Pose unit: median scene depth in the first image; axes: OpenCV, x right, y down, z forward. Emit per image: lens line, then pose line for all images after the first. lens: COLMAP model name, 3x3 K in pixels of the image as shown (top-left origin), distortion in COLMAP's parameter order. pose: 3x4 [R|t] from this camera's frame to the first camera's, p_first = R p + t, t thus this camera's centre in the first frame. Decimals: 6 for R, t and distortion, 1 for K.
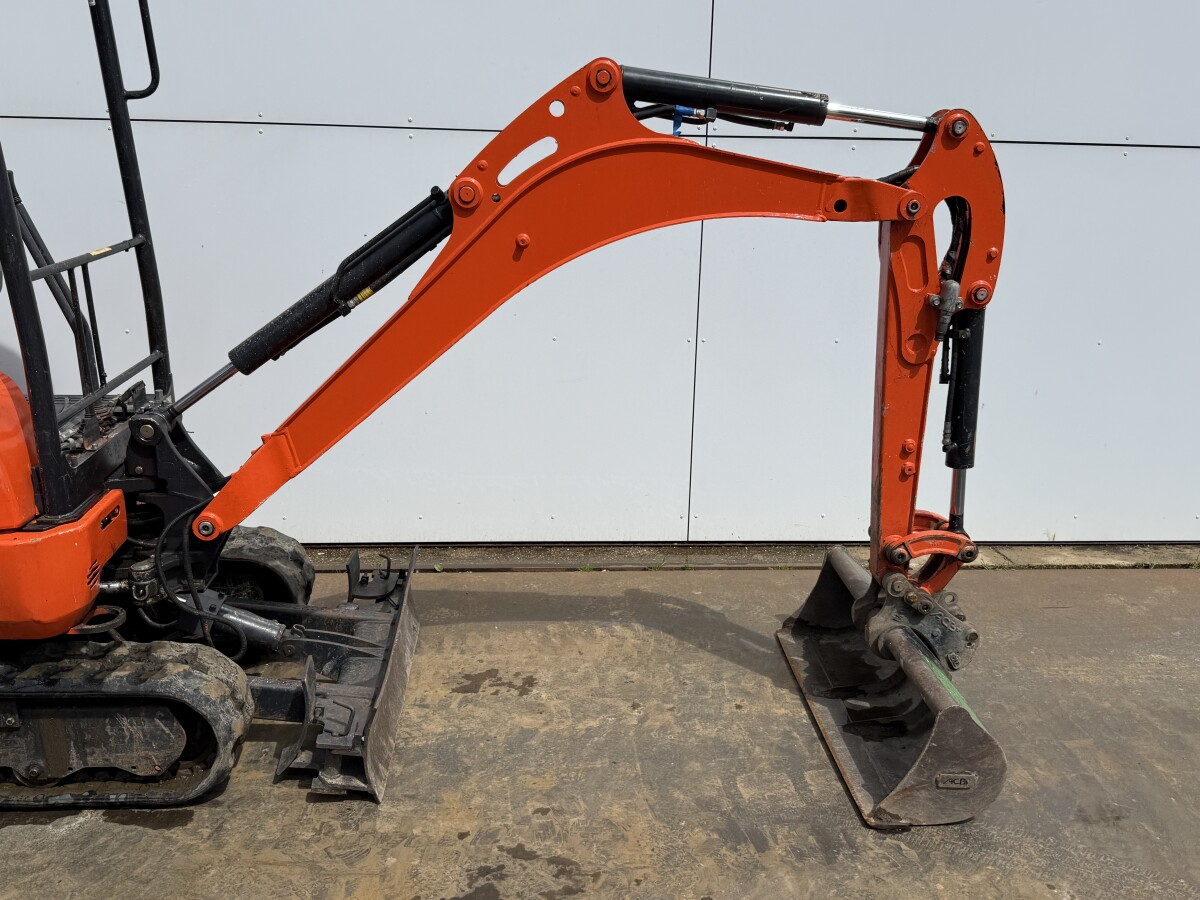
lens RADIAL K [[1080.0, 0, 598.5], [0, 1080.0, 461.2], [0, 0, 1]] dist [0.200584, -0.438388]
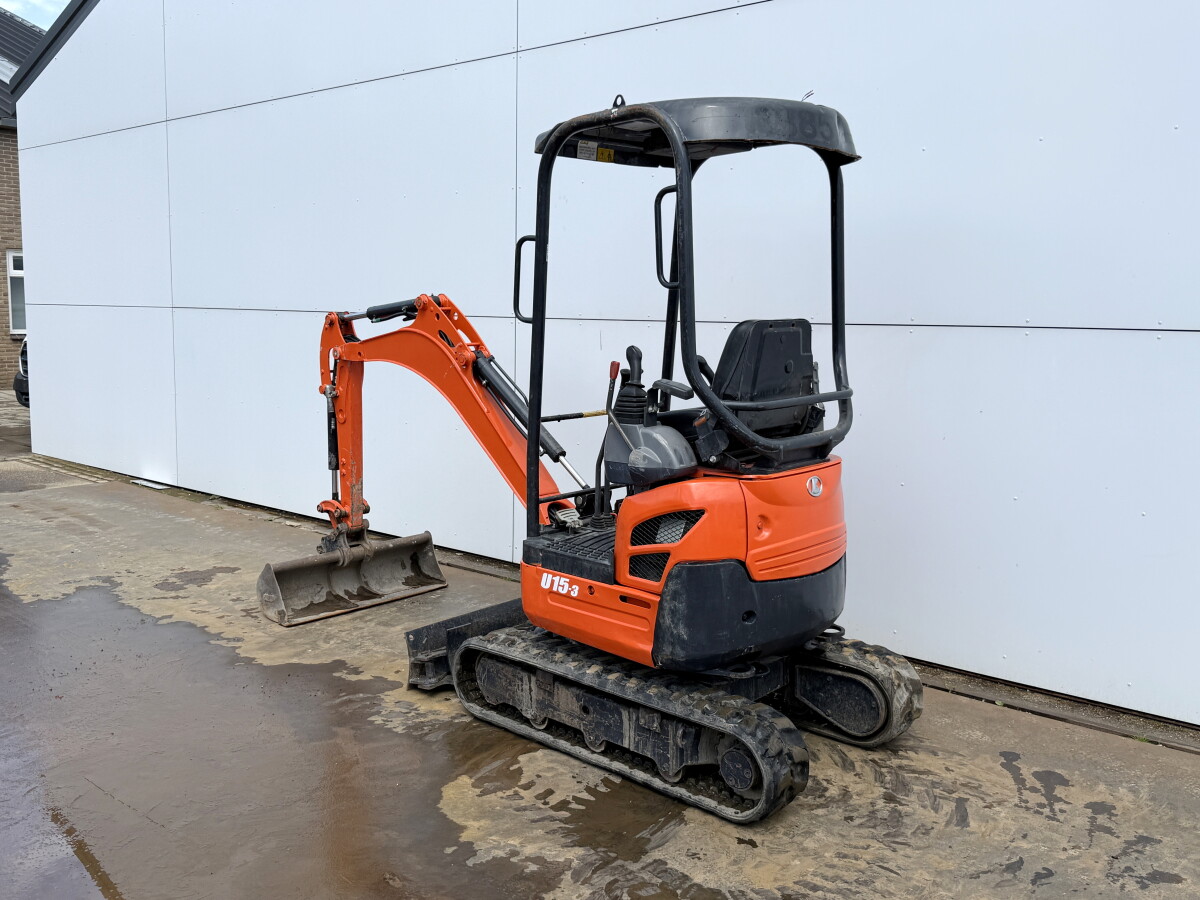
lens RADIAL K [[1071.2, 0, 603.1], [0, 1071.2, 453.7], [0, 0, 1]] dist [0.186610, -0.423896]
pose [[0.696335, 0.080775, -0.713157, 0.515714], [-0.174778, 0.982818, -0.059338, -0.021881], [0.696111, 0.165964, 0.698488, -0.161751]]
